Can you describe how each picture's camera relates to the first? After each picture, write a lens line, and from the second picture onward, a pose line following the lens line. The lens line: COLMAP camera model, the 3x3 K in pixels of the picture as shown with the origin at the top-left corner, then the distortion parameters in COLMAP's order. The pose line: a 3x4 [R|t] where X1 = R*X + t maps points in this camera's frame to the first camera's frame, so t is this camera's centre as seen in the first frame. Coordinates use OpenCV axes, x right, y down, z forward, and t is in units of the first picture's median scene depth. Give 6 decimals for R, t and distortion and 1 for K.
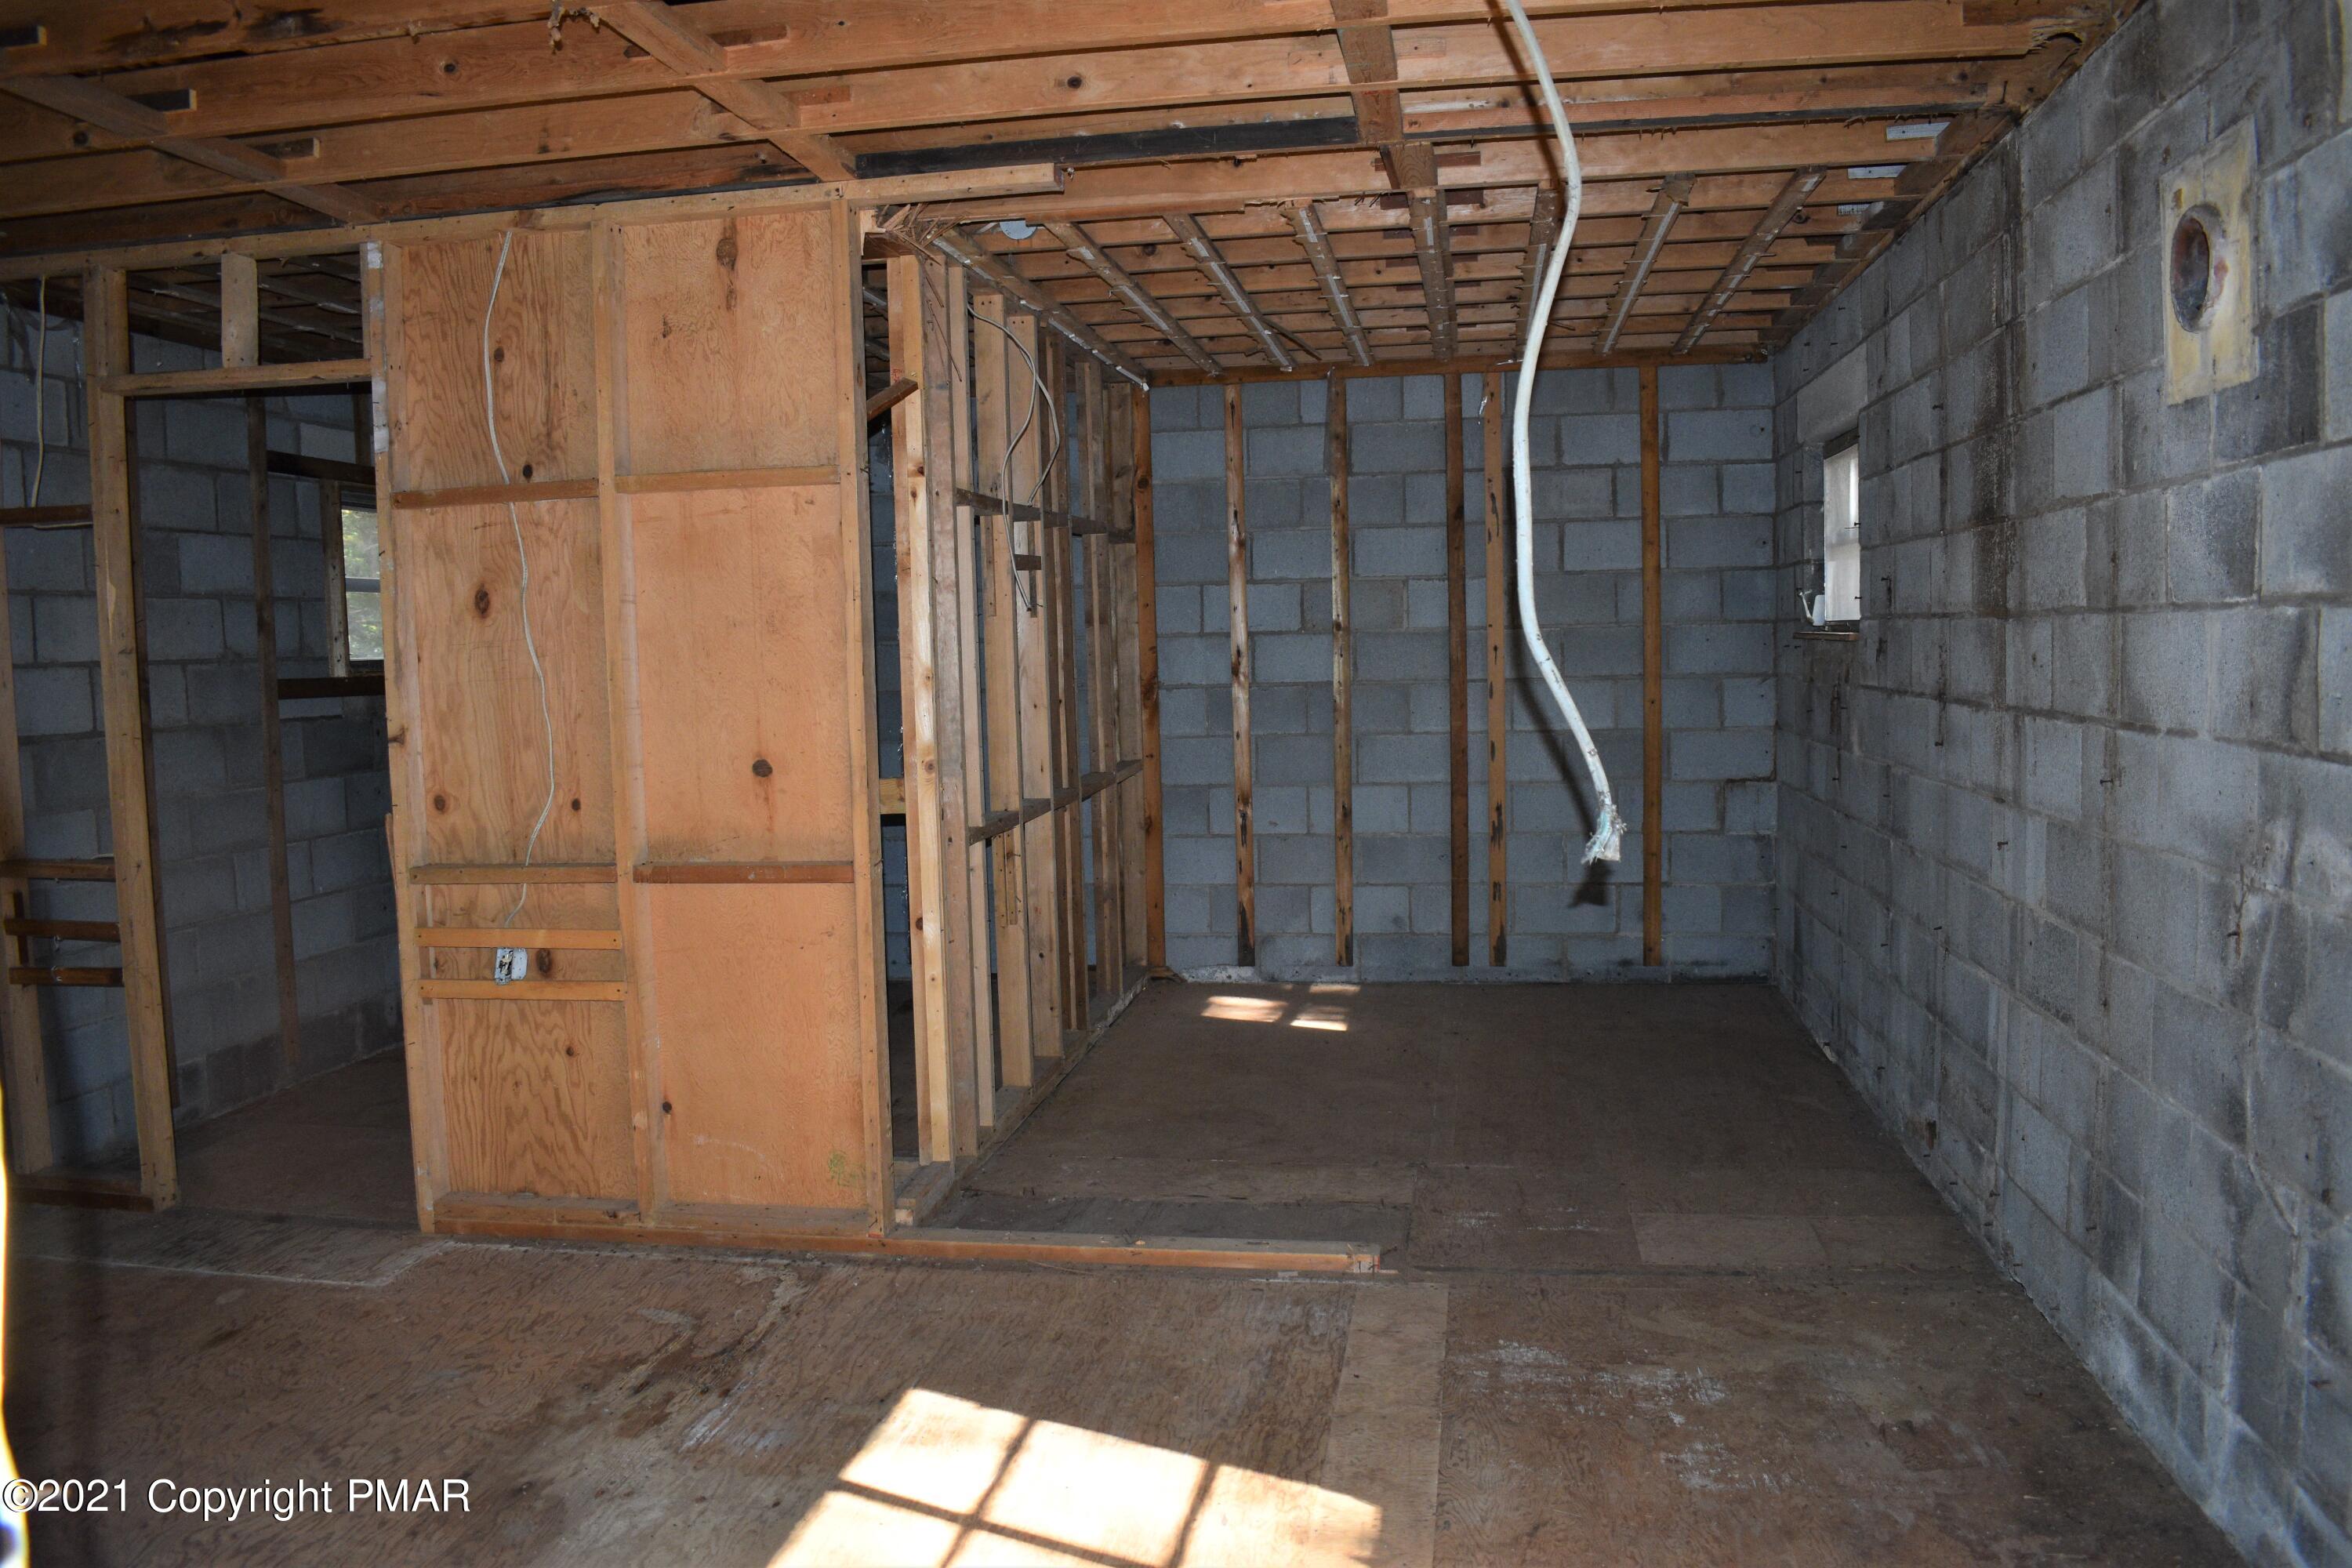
lens RADIAL K [[1805.8, 0, 1170.6], [0, 1805.8, 779.2], [0, 0, 1]] dist [-0.073231, 0.000845]
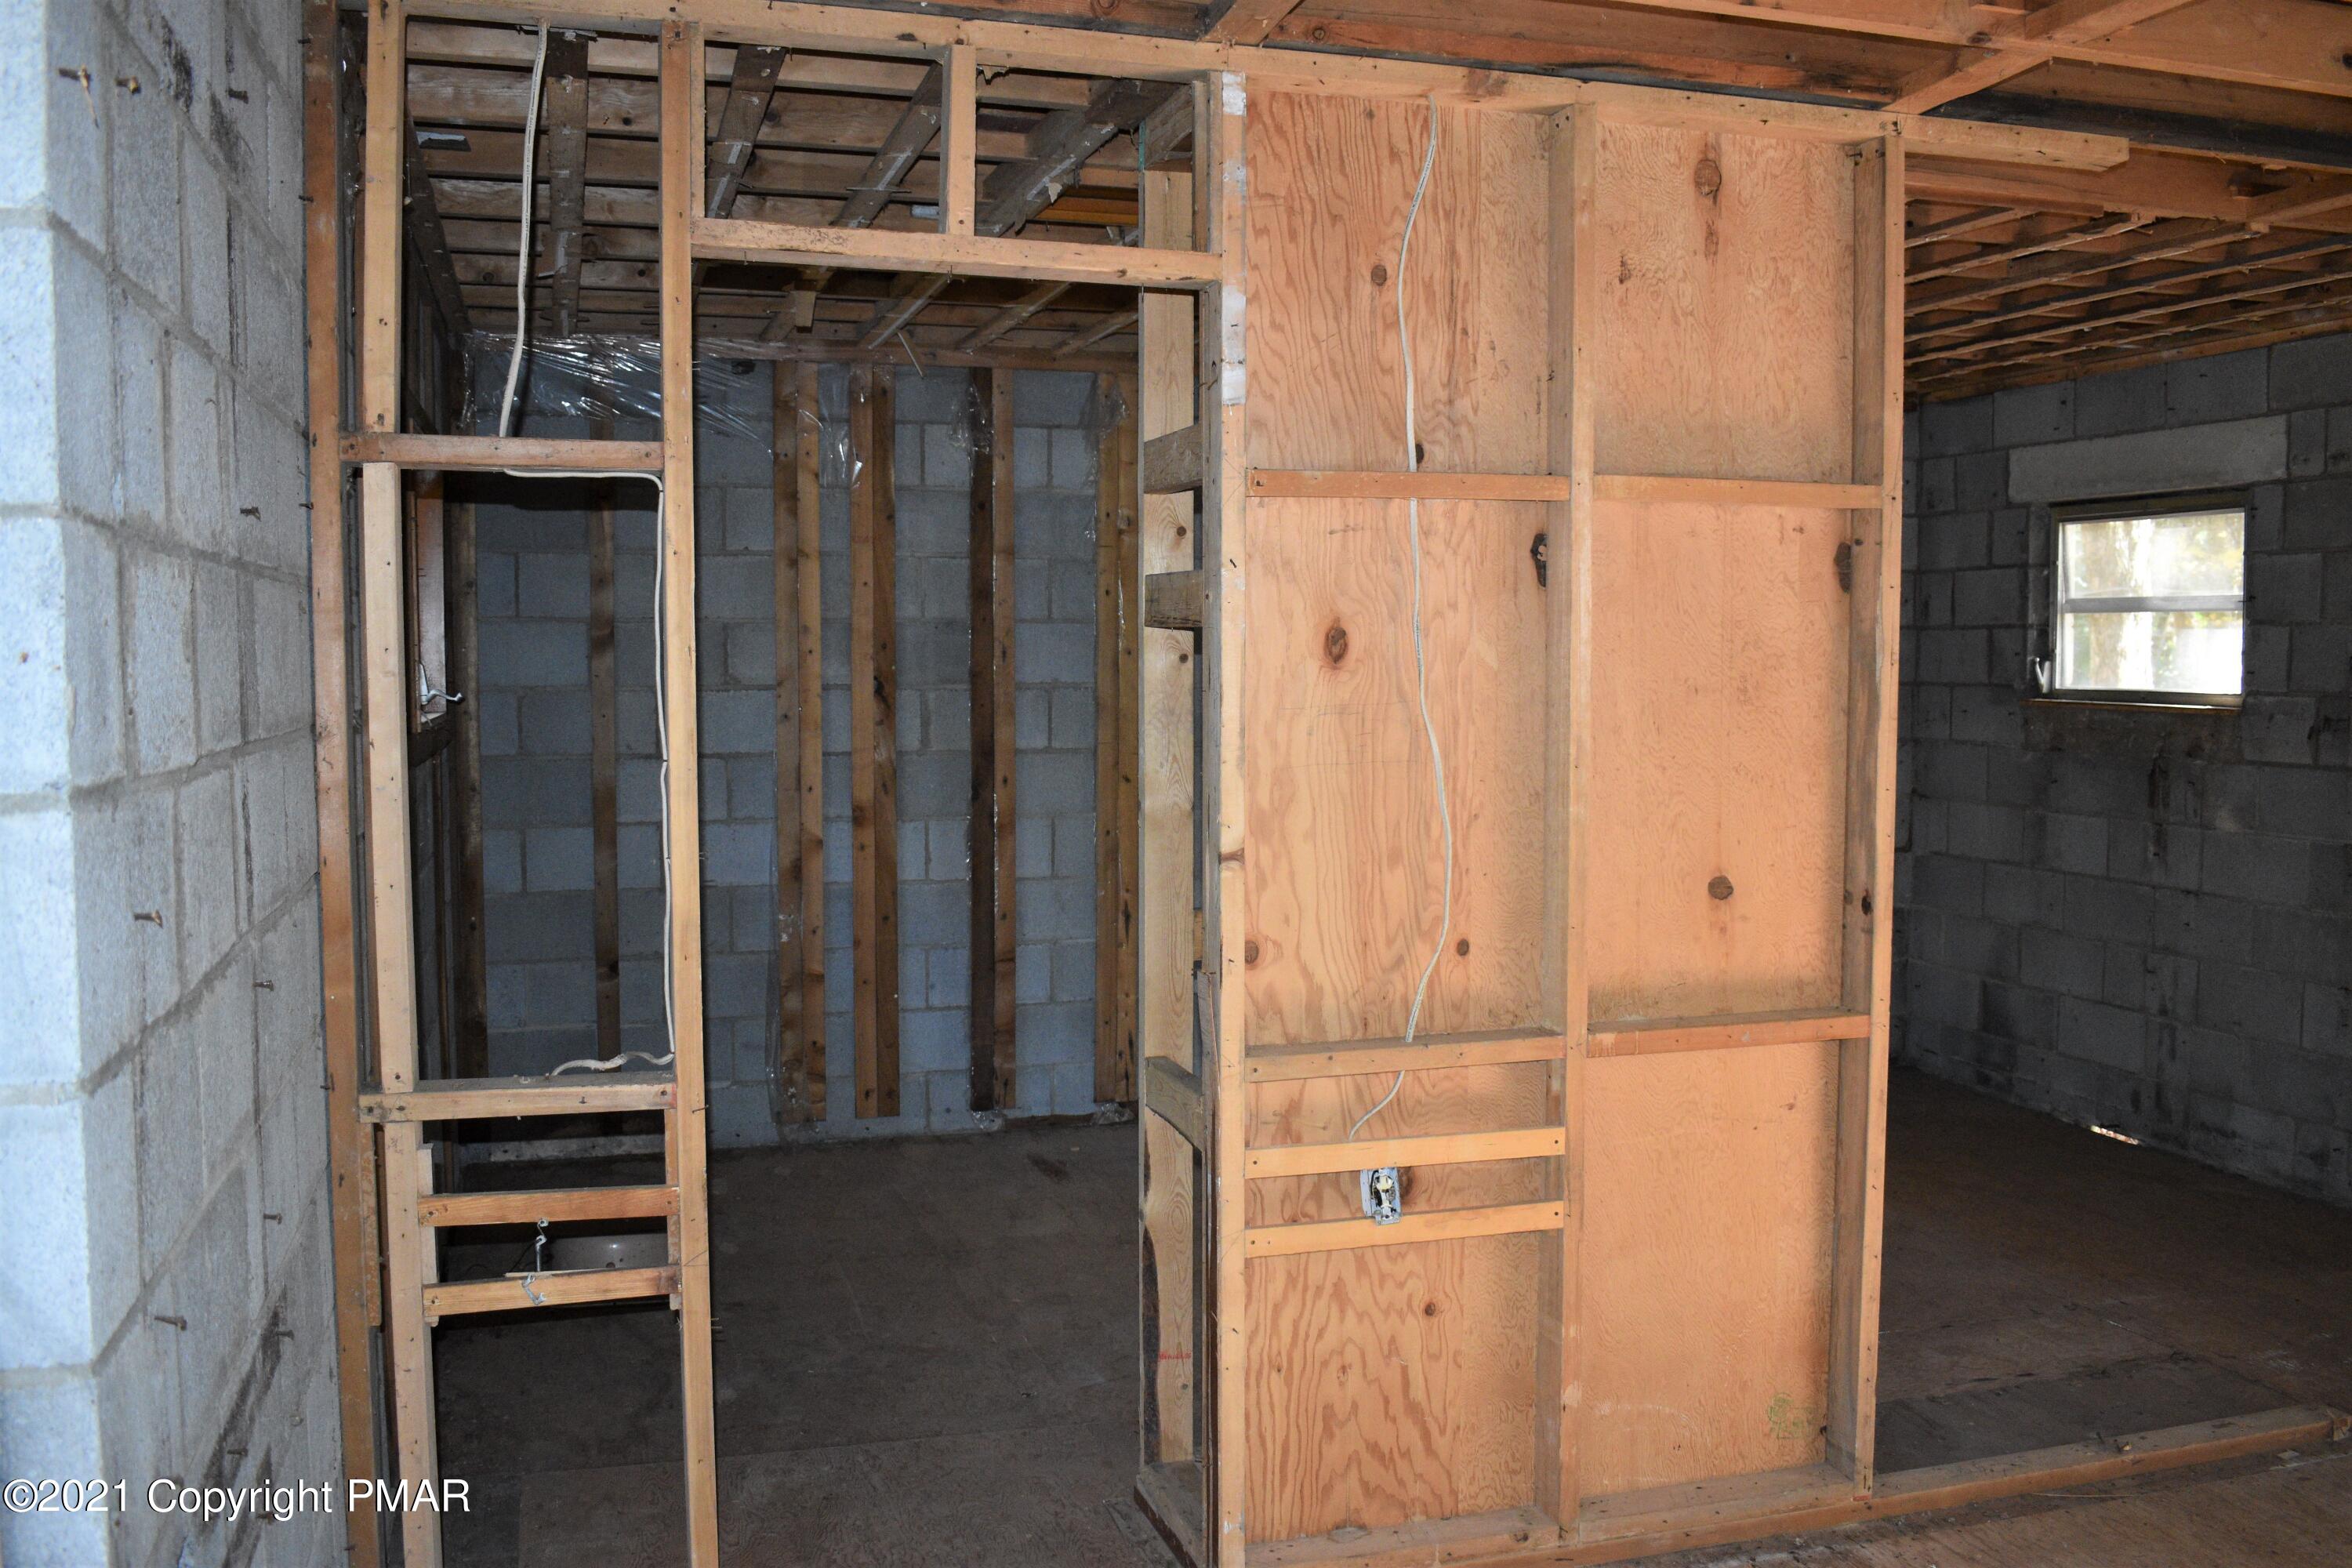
lens RADIAL K [[2022.7, 0, 1179.3], [0, 2022.7, 784.4], [0, 0, 1]] dist [-0.075284, 0.002969]
pose [[0.887980, -0.003256, 0.459870, -0.780555], [0.010393, 0.999862, -0.012989, -0.038855], [-0.459764, 0.016314, 0.887891, 0.366653]]
